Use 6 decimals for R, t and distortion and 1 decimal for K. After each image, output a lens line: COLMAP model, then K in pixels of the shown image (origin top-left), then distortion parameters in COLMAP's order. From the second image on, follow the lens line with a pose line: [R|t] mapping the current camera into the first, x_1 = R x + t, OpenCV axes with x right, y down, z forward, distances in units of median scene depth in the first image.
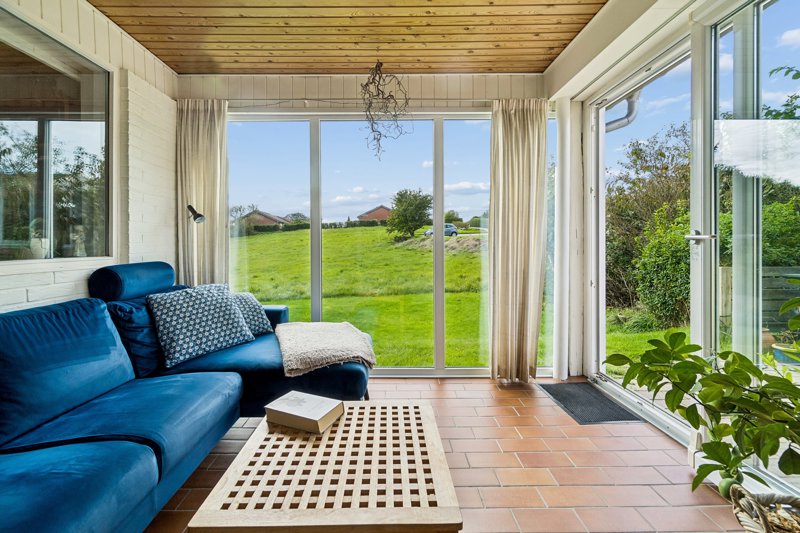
lens RADIAL K [[354.7, 0, 389.5], [0, 354.7, 248.2], [0, 0, 1]] dist [-0.002956, -0.000370]
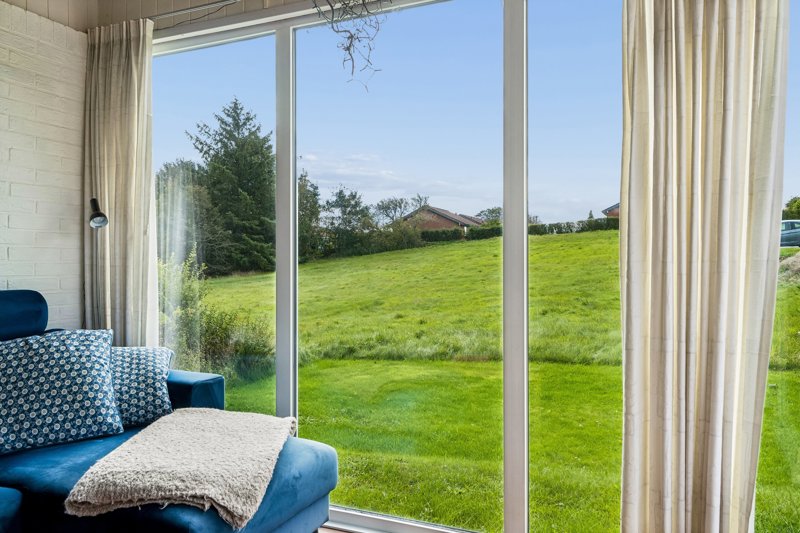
lens RADIAL K [[623.6, 0, 400.0], [0, 623.6, 267.2], [0, 0, 1]] dist [0.012485, 0.007773]
pose [[0.901705, 0.006525, -0.432302, 0.453906], [-0.007994, 0.999967, -0.001580, -0.007108], [0.432277, 0.004881, 0.901727, 0.298646]]
